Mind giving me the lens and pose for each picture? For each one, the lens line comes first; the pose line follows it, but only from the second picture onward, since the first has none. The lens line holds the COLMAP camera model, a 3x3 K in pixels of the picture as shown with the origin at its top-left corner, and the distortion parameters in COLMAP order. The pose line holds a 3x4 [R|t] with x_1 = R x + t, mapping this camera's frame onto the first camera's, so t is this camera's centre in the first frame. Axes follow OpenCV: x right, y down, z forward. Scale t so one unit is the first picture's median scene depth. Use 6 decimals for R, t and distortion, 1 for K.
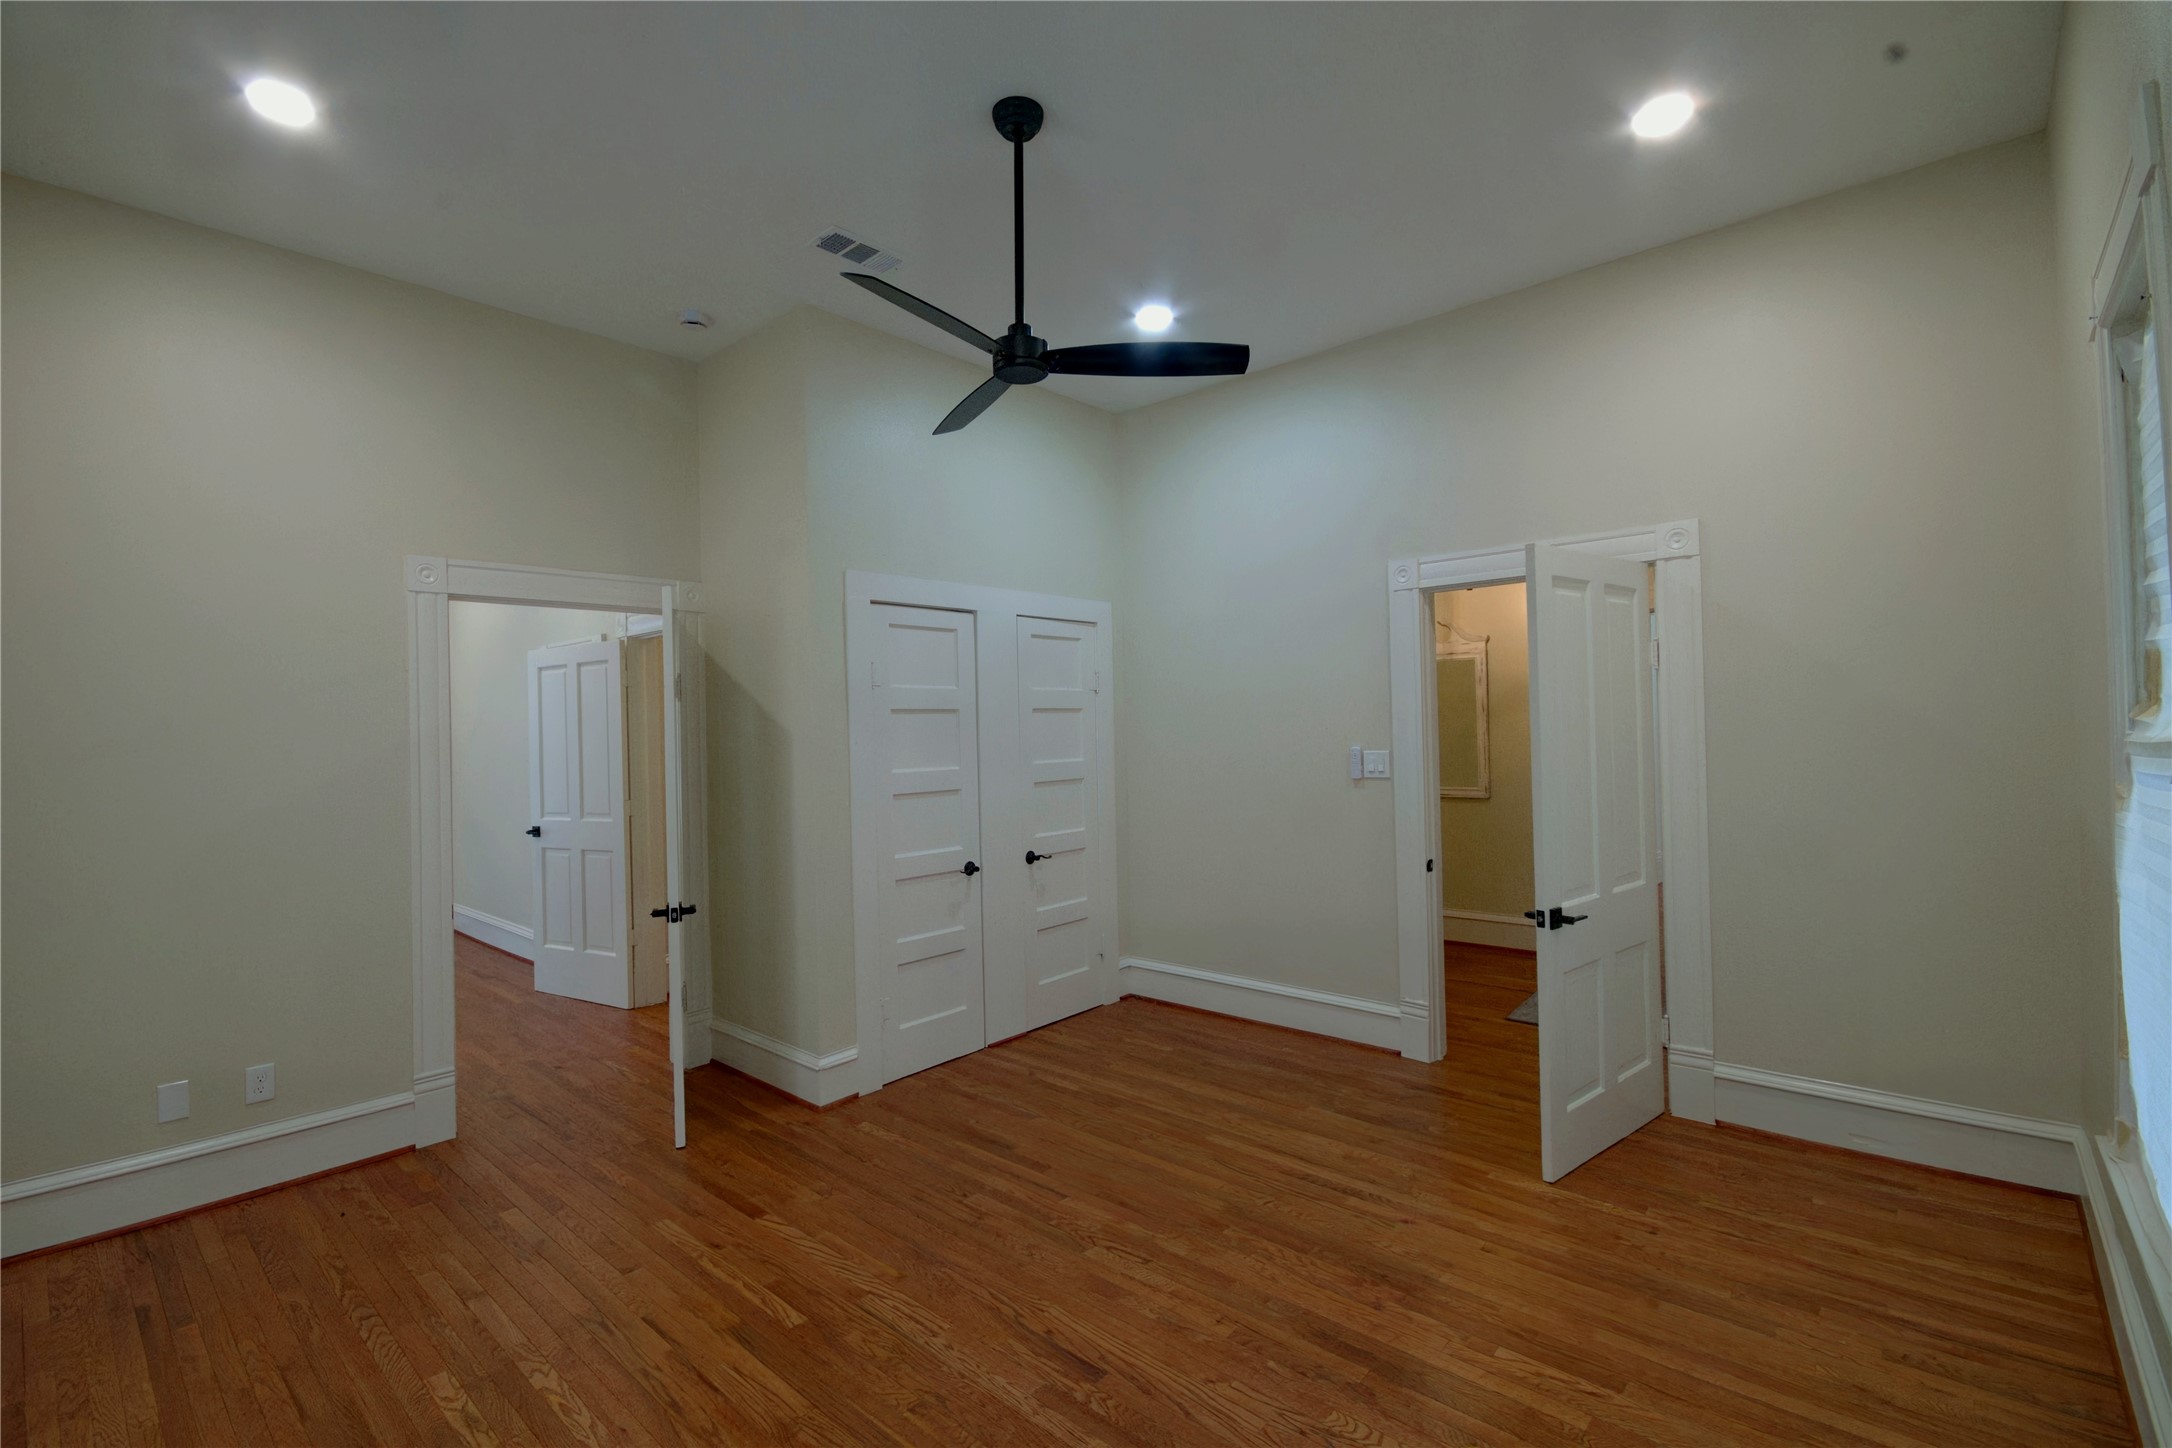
lens RADIAL K [[948.3, 0, 1075.3], [0, 948.3, 722.0], [0, 0, 1]] dist [-0.007830, -0.001771]
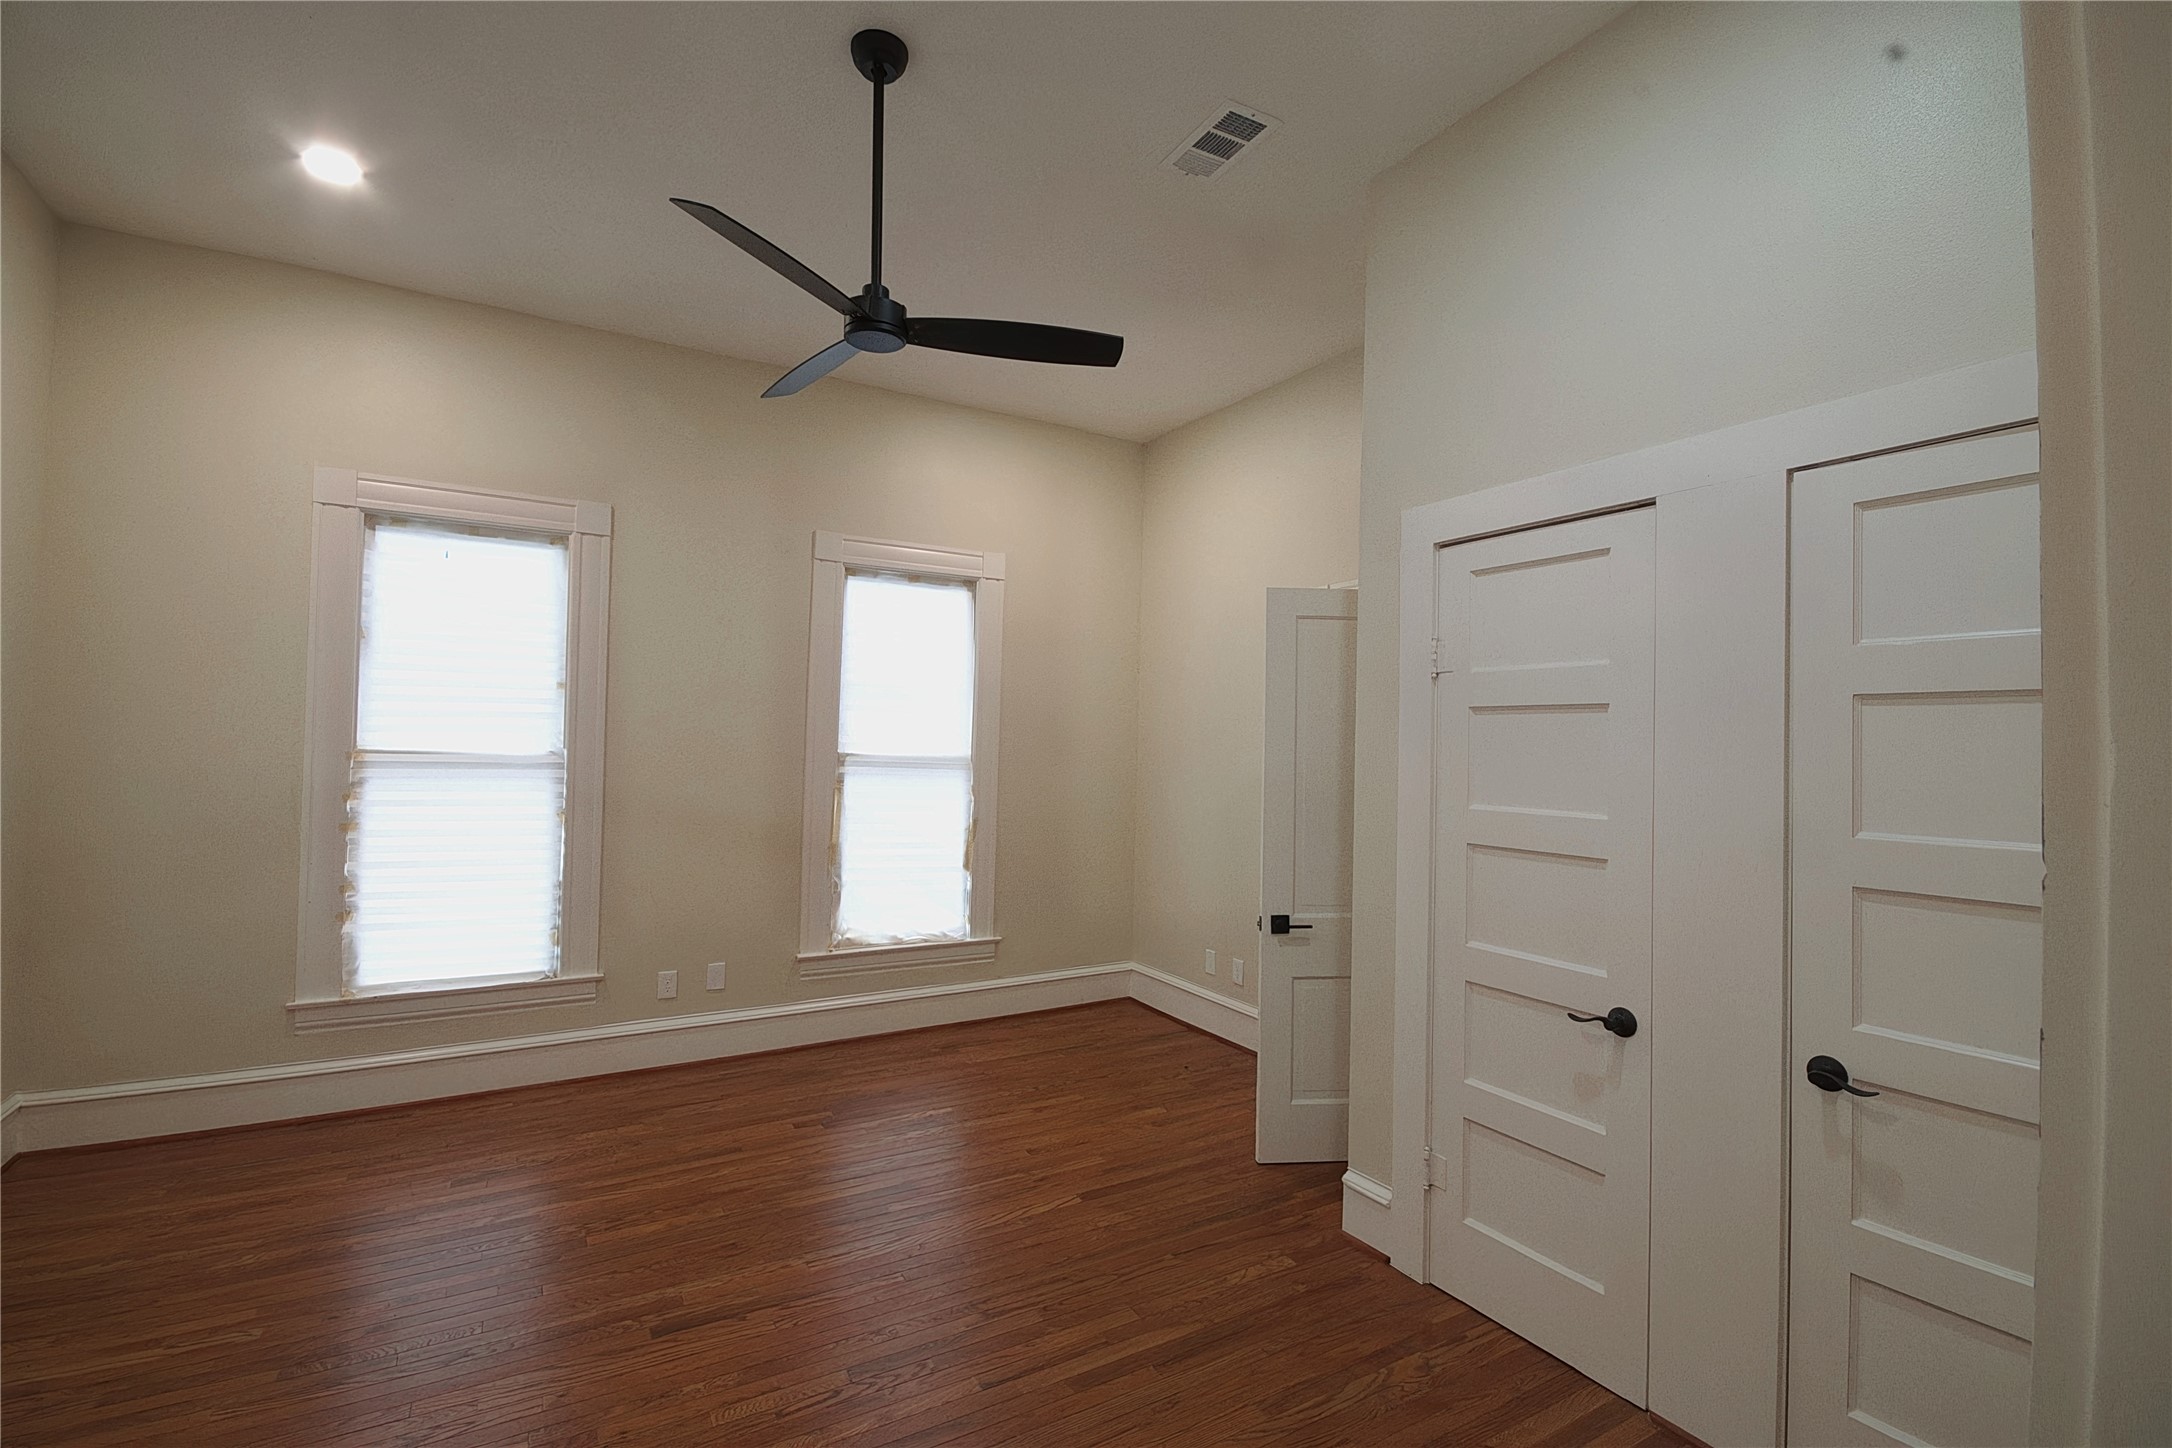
lens RADIAL K [[948.3, 0, 1078.9], [0, 948.3, 731.1], [0, 0, 1]] dist [-0.007830, -0.001771]
pose [[-0.297115, 0.008351, -0.954805, 0.505616], [-0.000543, 0.999960, 0.008915, -0.003319], [0.954841, 0.003167, -0.297099, 0.993169]]
